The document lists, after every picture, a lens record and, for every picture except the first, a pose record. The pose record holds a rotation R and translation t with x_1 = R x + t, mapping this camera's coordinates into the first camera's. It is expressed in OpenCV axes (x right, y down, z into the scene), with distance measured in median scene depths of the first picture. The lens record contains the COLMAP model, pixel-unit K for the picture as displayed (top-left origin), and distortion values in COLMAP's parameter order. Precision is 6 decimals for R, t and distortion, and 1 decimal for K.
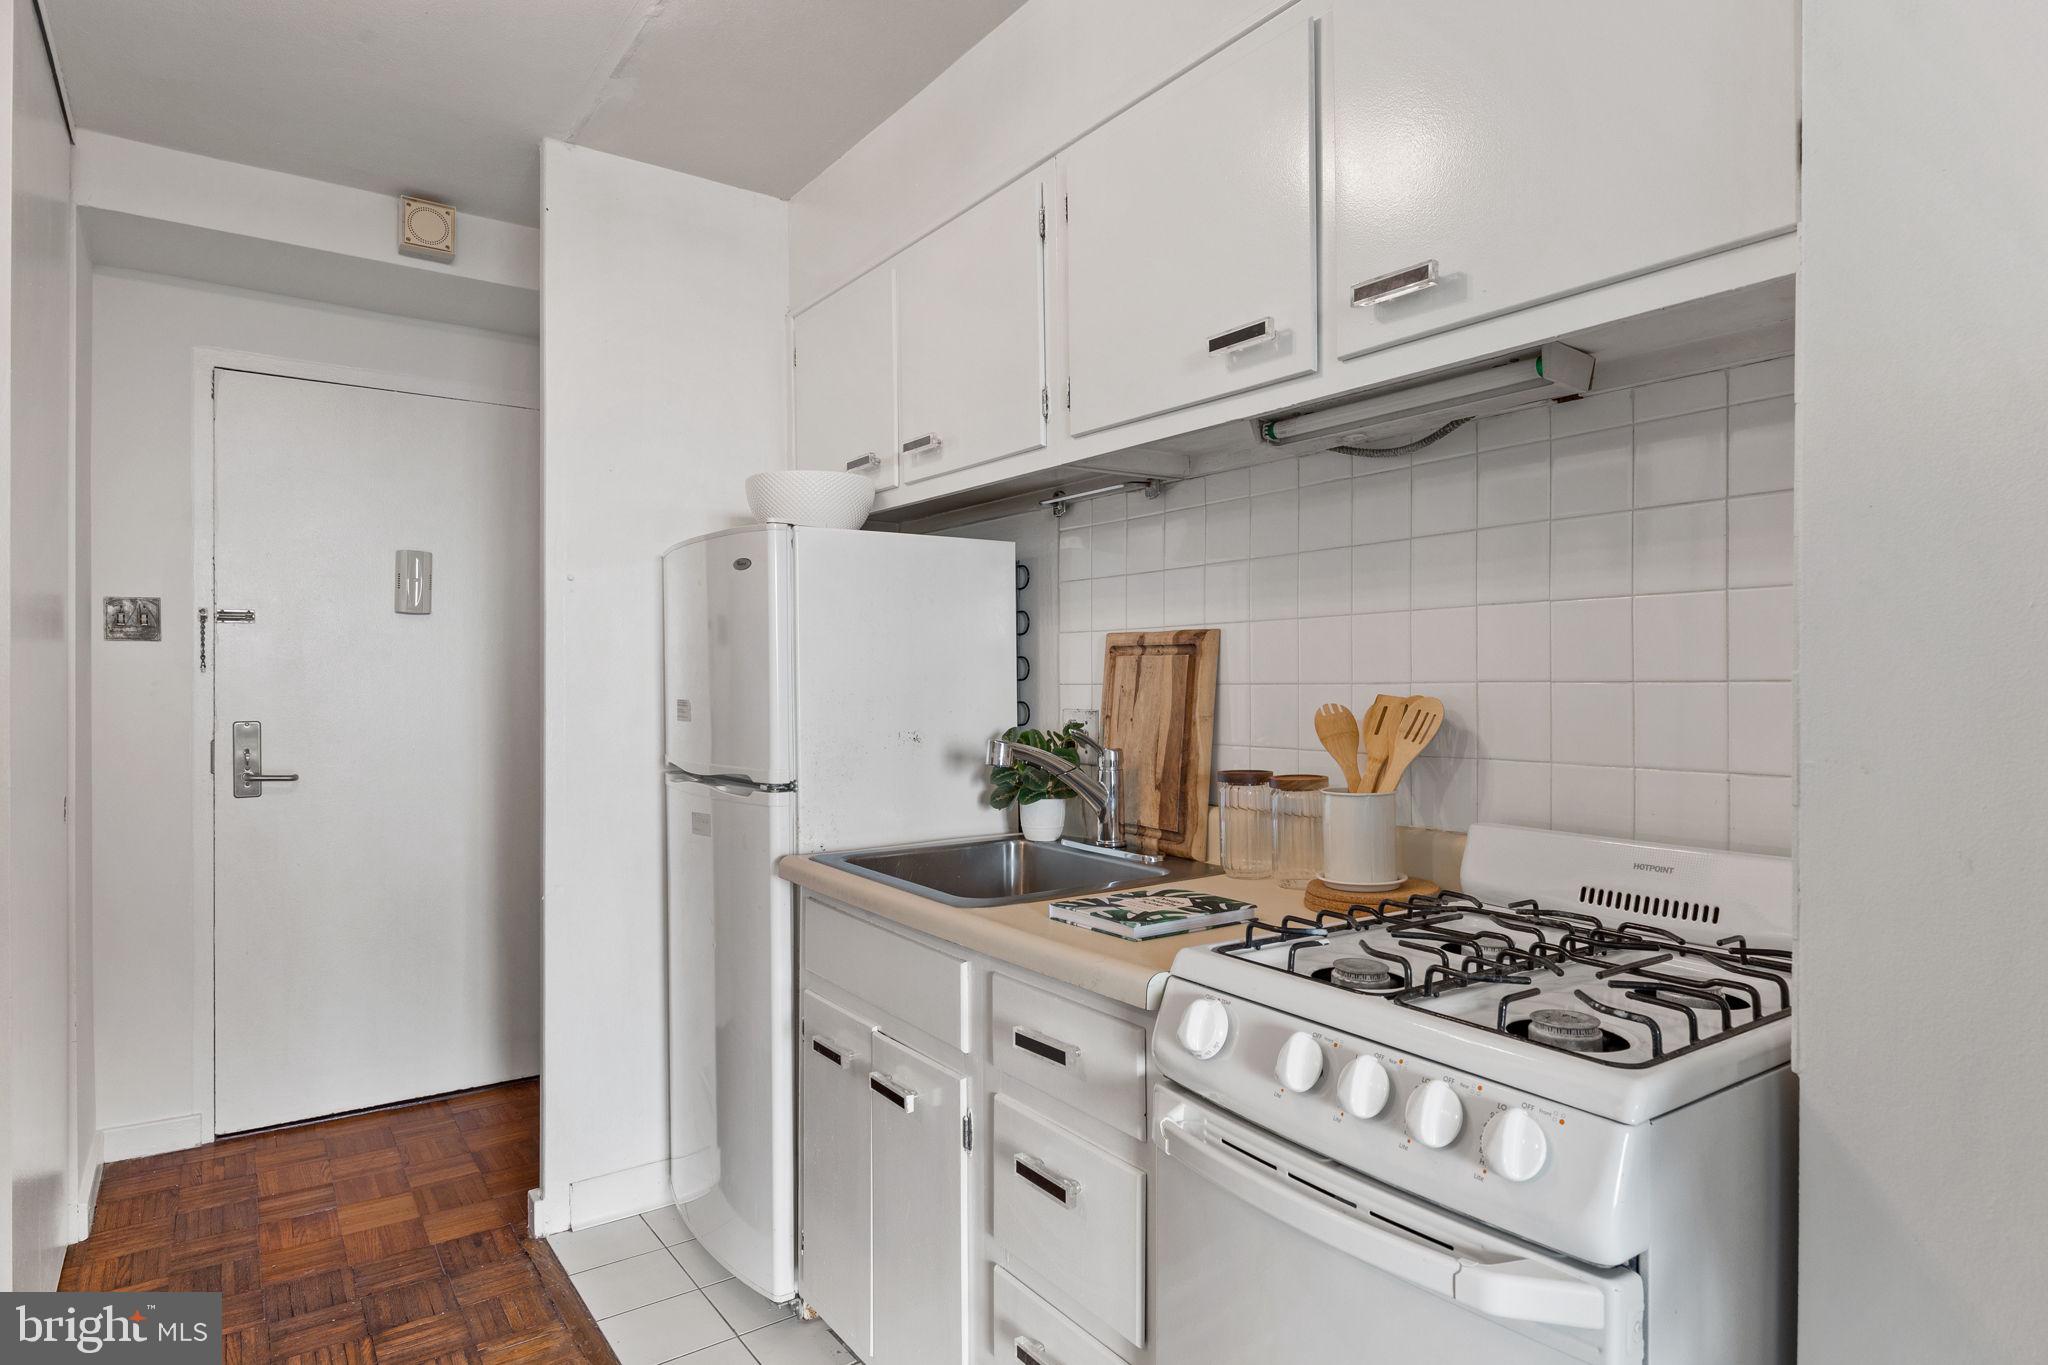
lens RADIAL K [[1075.7, 0, 1018.0], [0, 1075.7, 686.2], [0, 0, 1]] dist [-0.014970, 0.000784]
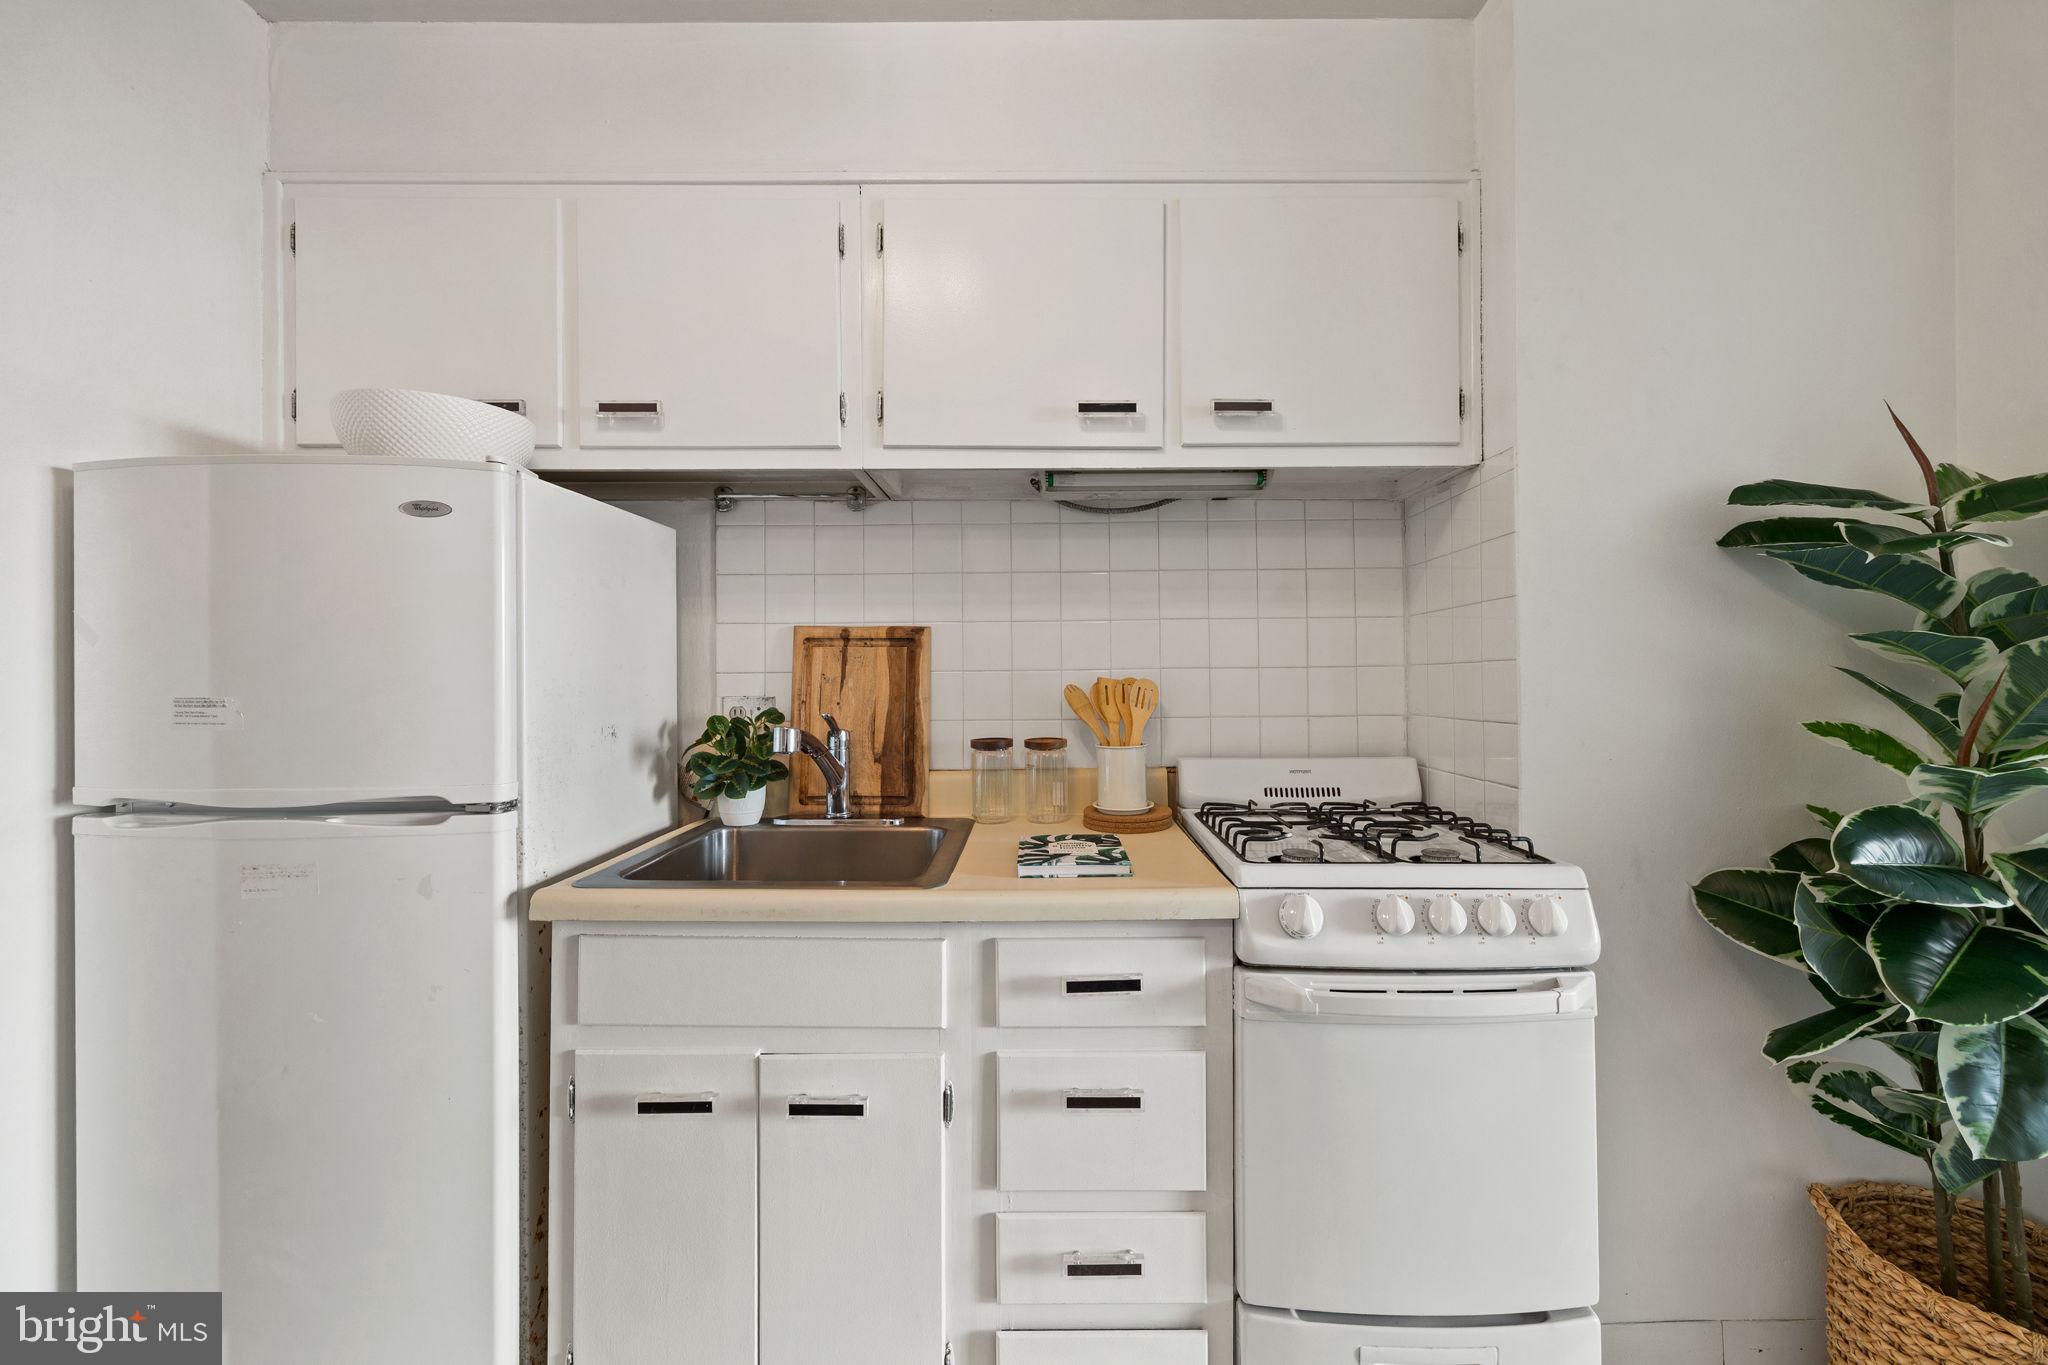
lens RADIAL K [[778.7, 0, 1028.9], [0, 778.7, 669.1], [0, 0, 1]] dist [-0.012256, 0.002037]
pose [[0.595163, 0.001510, 0.803604, -0.449840], [0.007099, 0.999949, -0.007137, 0.002414], [-0.803574, 0.009953, 0.595122, 0.367386]]
